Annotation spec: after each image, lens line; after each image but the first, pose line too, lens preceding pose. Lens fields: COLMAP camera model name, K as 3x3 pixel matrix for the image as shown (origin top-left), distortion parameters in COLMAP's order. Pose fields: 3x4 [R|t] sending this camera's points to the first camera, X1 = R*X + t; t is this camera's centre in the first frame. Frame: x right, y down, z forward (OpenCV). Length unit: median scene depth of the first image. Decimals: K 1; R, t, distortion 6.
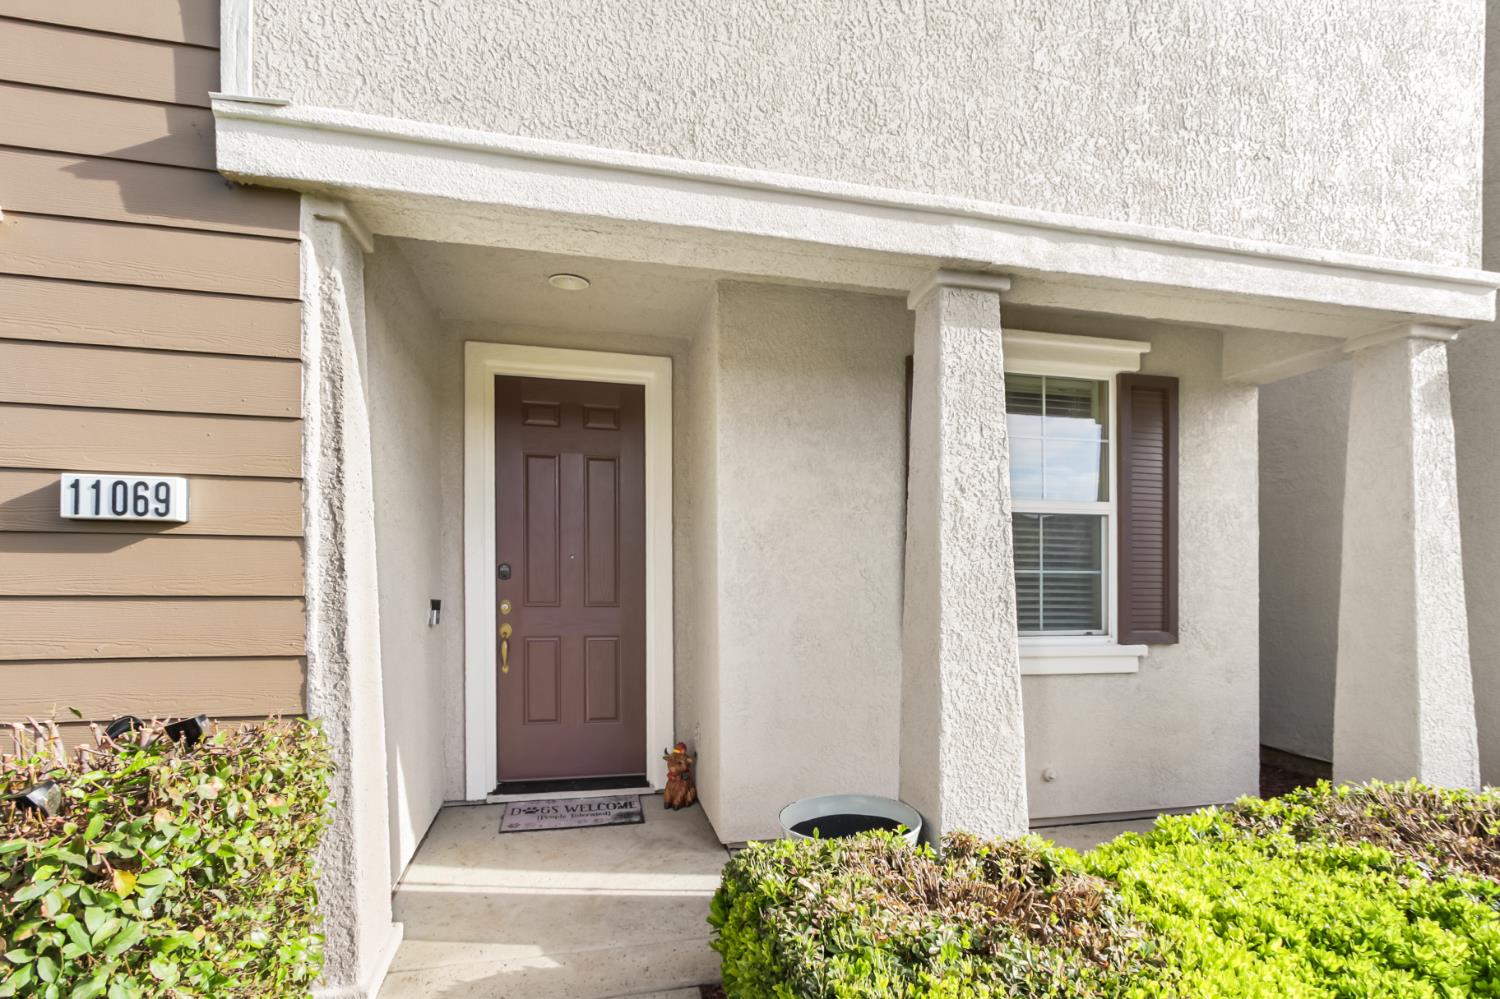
lens RADIAL K [[655.7, 0, 724.6], [0, 655.7, 630.0], [0, 0, 1]] dist [-0.002351, -0.000405]
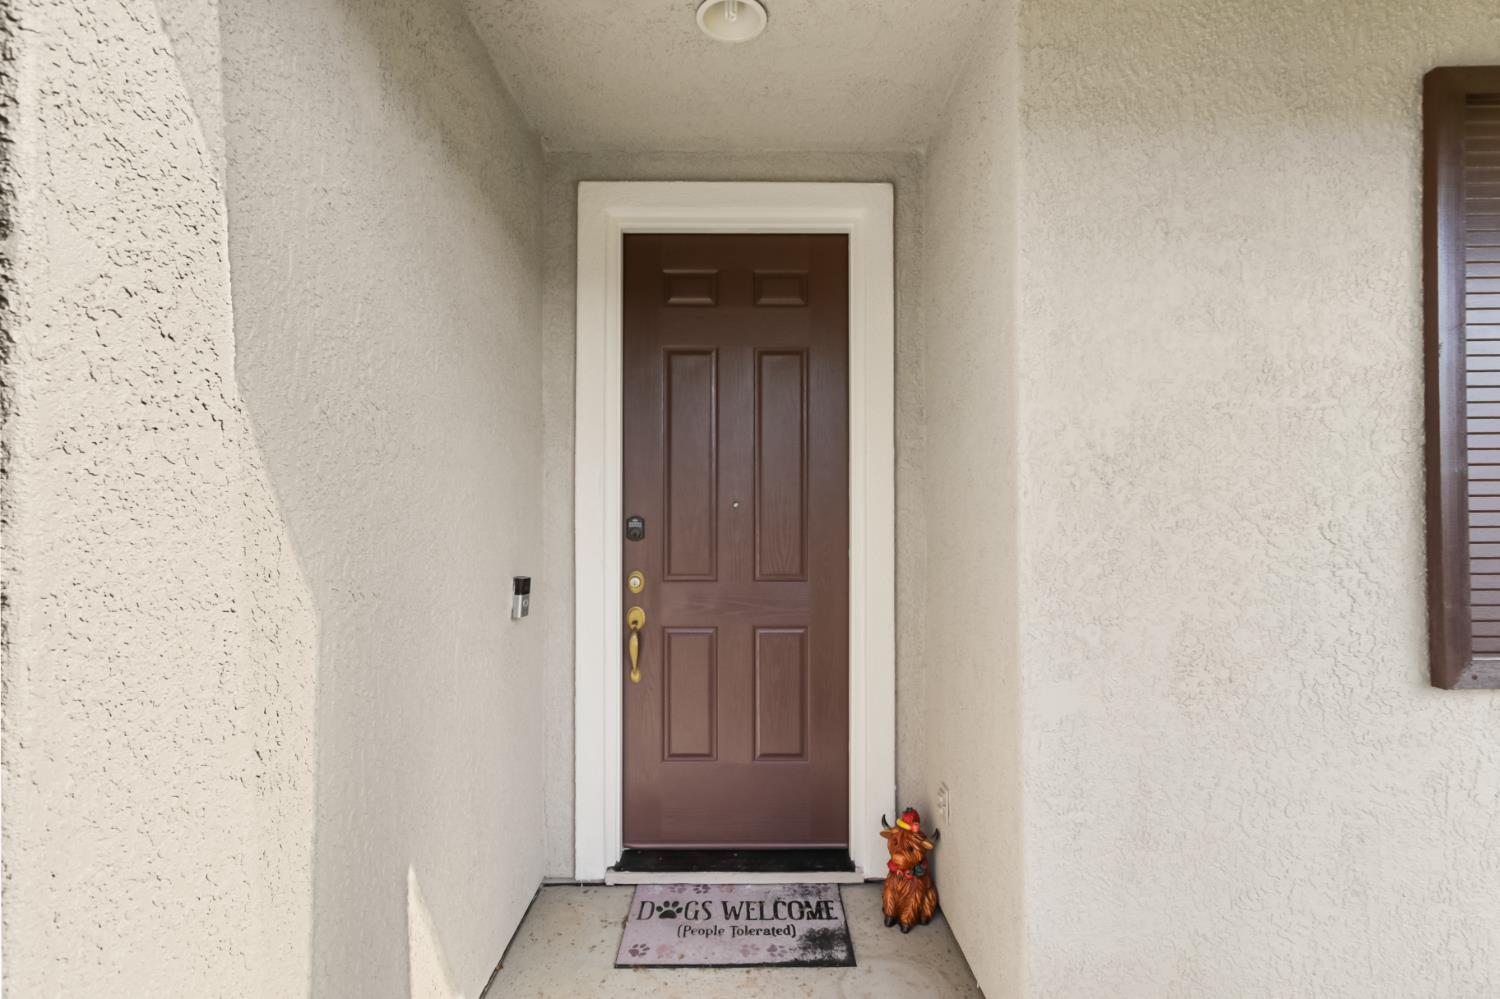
lens RADIAL K [[690.8, 0, 757.7], [0, 690.8, 543.3], [0, 0, 1]] dist [-0.000537, 0.000738]
pose [[0.980768, -0.005119, -0.195111, -0.081125], [-0.003662, 0.998997, -0.044619, -0.044386], [0.195144, 0.044476, 0.979766, 0.350595]]
